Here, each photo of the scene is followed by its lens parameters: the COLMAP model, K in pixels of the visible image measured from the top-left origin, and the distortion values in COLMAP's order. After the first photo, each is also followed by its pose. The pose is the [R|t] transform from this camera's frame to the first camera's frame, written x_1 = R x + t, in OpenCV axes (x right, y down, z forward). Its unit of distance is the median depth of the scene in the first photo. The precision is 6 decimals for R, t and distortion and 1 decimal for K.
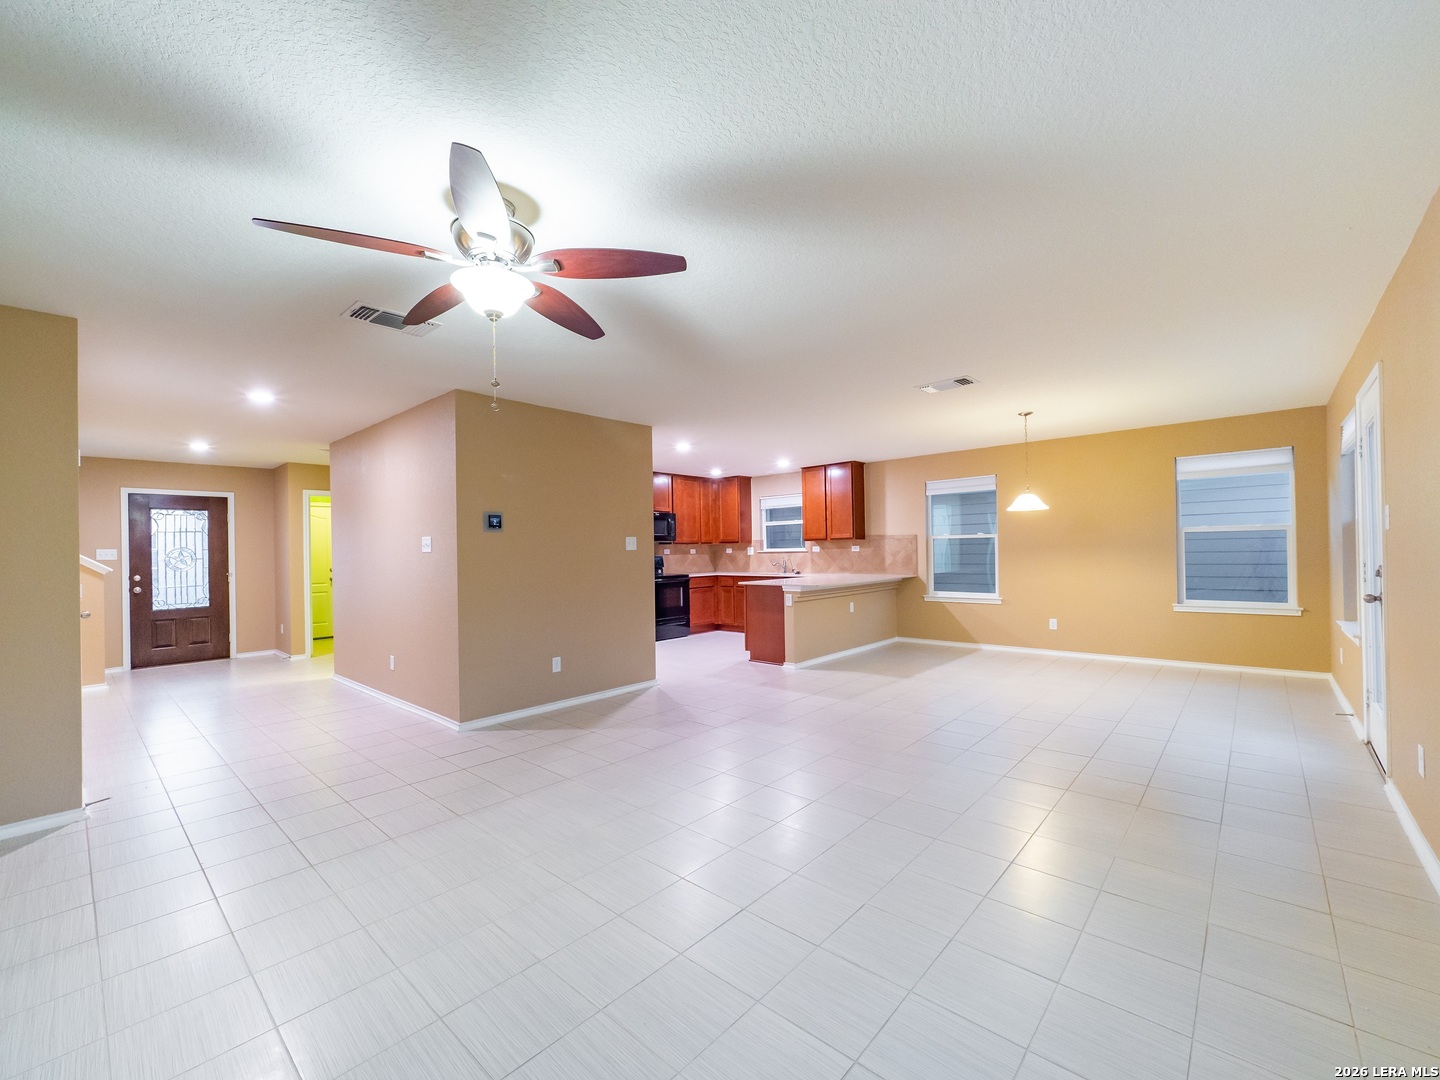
lens RADIAL K [[603.6, 0, 724.0], [0, 603.6, 549.8], [0, 0, 1]] dist [-0.004394, -0.000979]
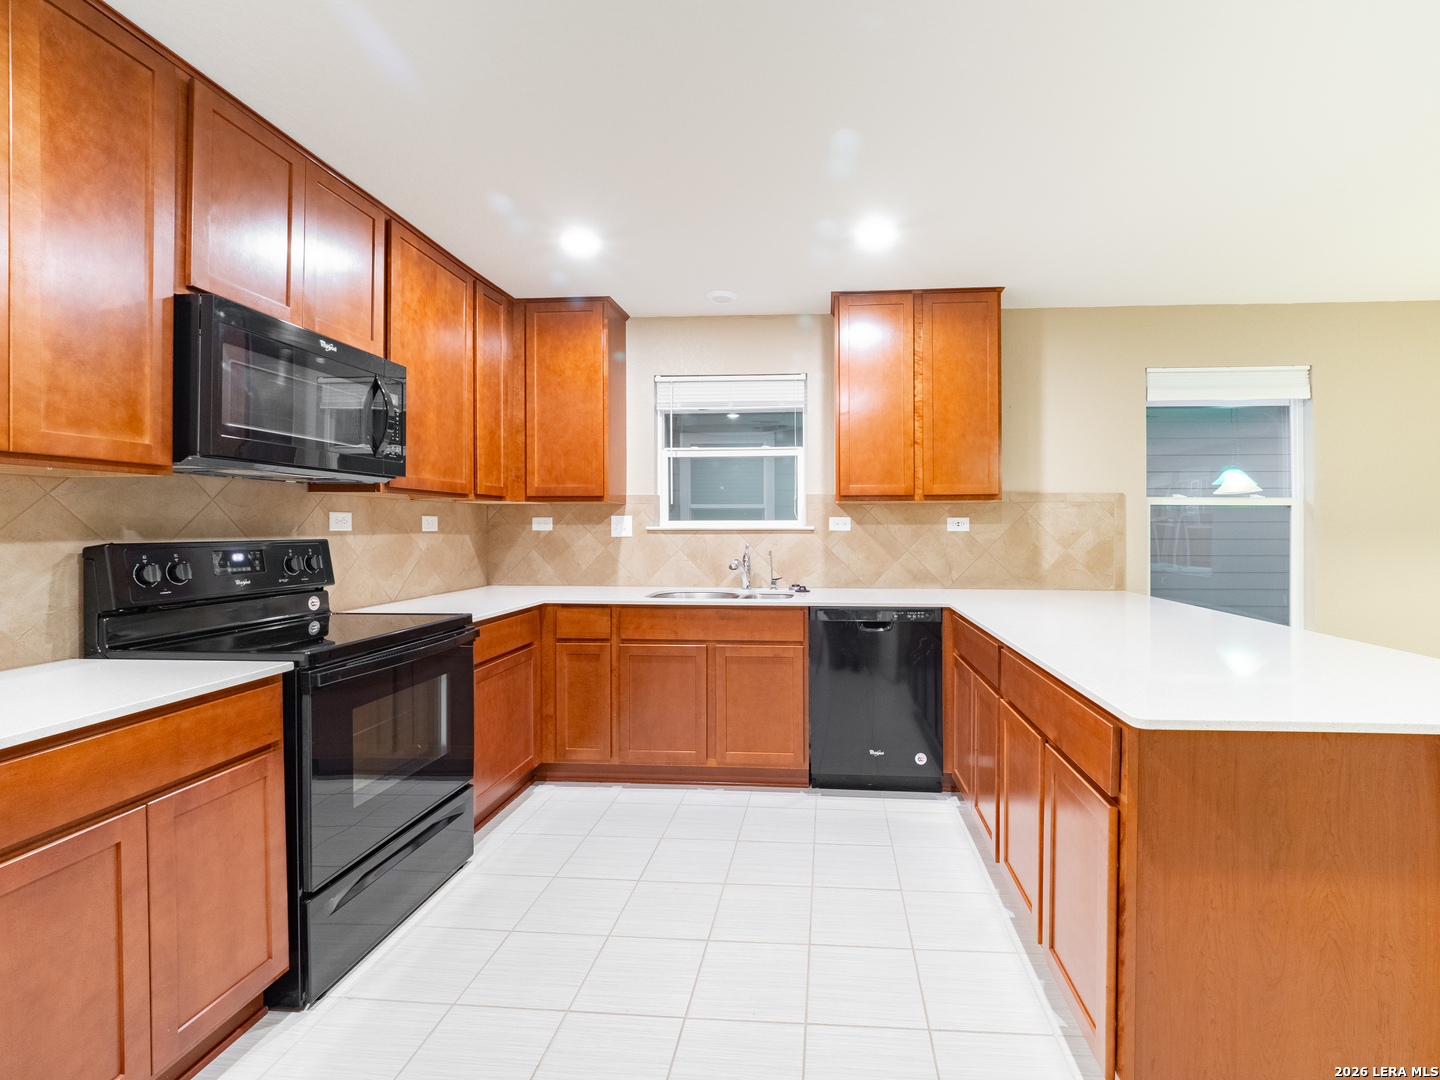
lens RADIAL K [[628.9, 0, 774.4], [0, 628.9, 526.6], [0, 0, 1]] dist [-0.001070, -0.000874]
pose [[0.790033, 0.019513, 0.612754, -0.122672], [-0.015856, 0.999809, -0.011394, 0.005653], [-0.612860, -0.000714, 0.790192, 0.732785]]
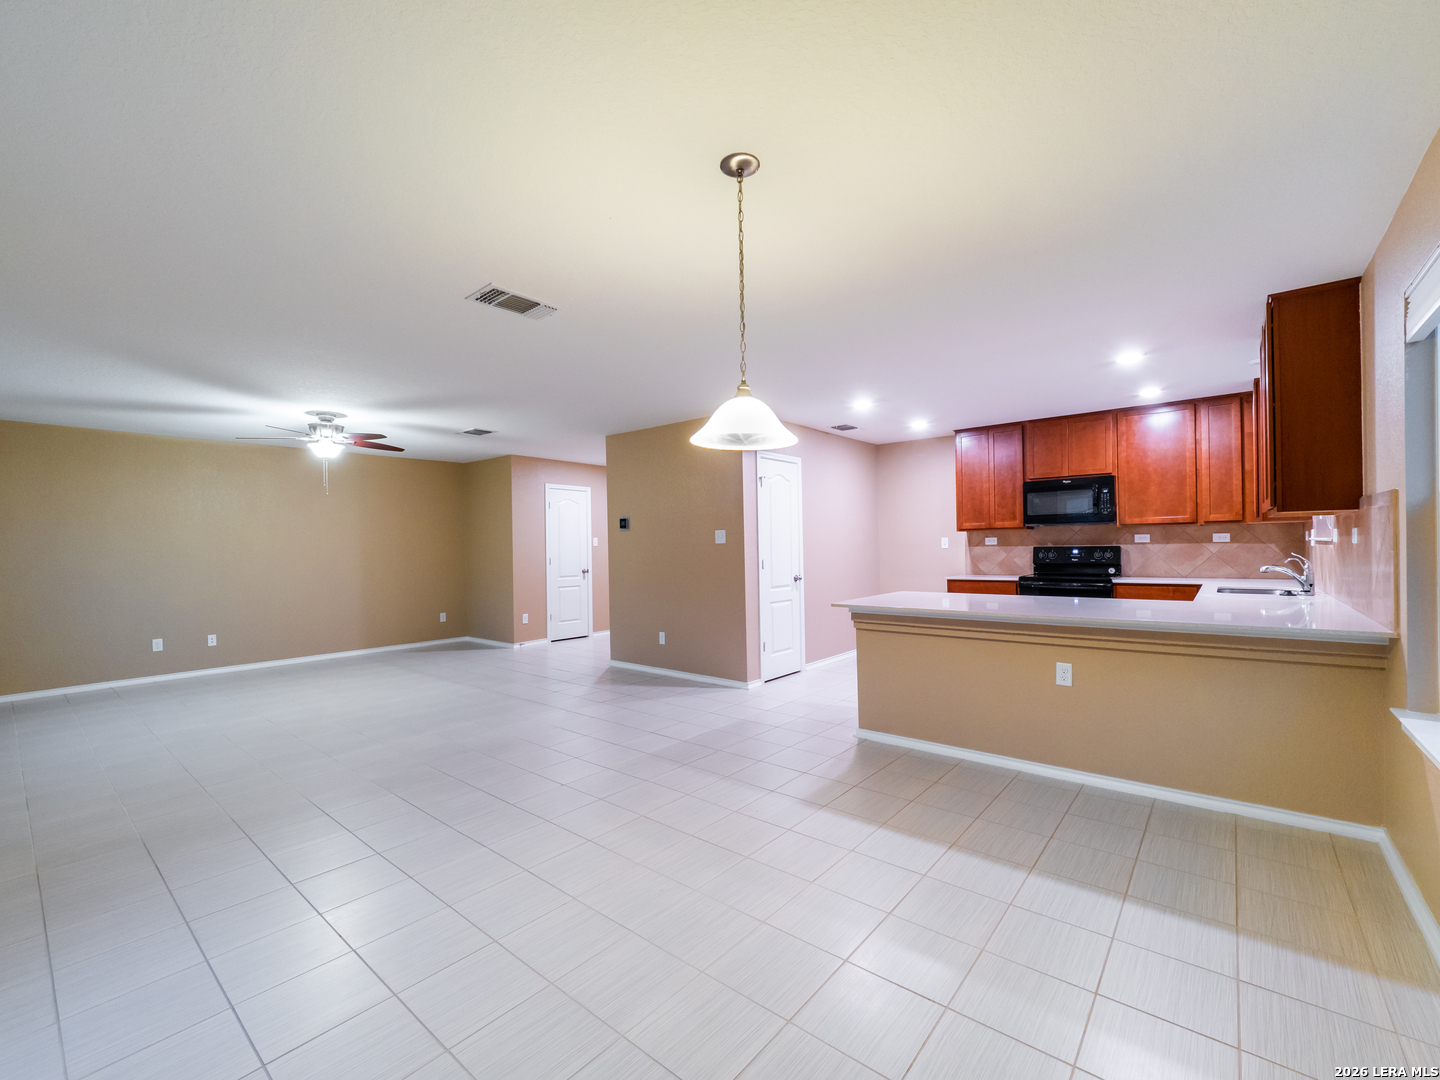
lens RADIAL K [[603.6, 0, 712.0], [0, 603.6, 538.9], [0, 0, 1]] dist [-0.004394, -0.000979]
pose [[0.022431, 0.005715, -0.999732, 0.530988], [0.017129, 0.999835, 0.006100, -0.007995], [0.999602, -0.017261, 0.022329, 0.612965]]
